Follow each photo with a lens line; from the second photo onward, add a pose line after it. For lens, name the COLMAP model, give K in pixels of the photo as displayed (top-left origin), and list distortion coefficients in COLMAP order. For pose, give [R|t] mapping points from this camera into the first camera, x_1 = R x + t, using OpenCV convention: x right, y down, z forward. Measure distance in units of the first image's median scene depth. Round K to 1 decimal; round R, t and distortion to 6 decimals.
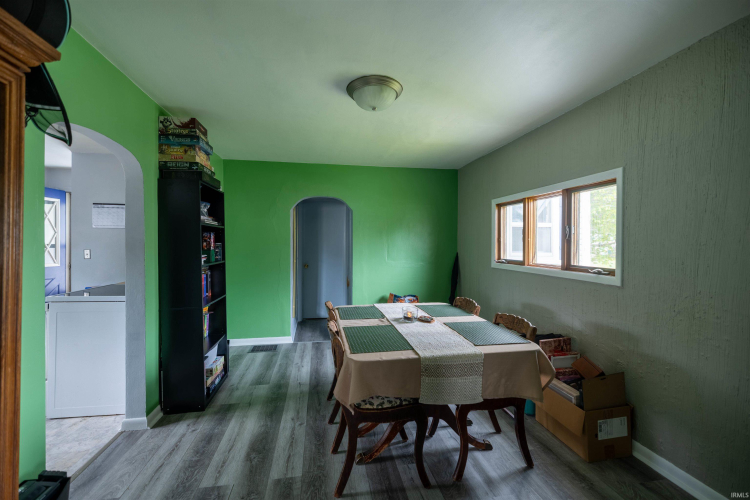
lens RADIAL K [[310.5, 0, 373.4], [0, 310.5, 244.8], [0, 0, 1]] dist [-0.000348, -0.000086]
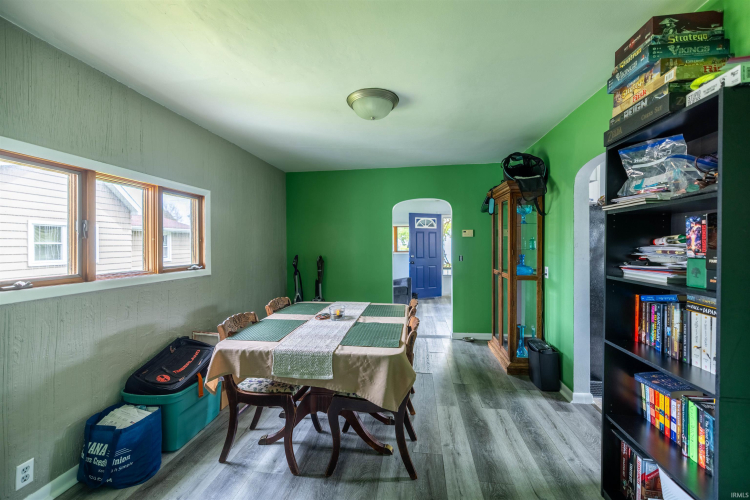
lens RADIAL K [[310.5, 0, 373.4], [0, 310.5, 244.8], [0, 0, 1]] dist [-0.000348, -0.000086]
pose [[-0.952460, 0.003456, 0.304644, -0.307139], [0.005060, 0.999977, 0.004474, -0.005124], [-0.304622, 0.005803, -0.952456, 1.917784]]
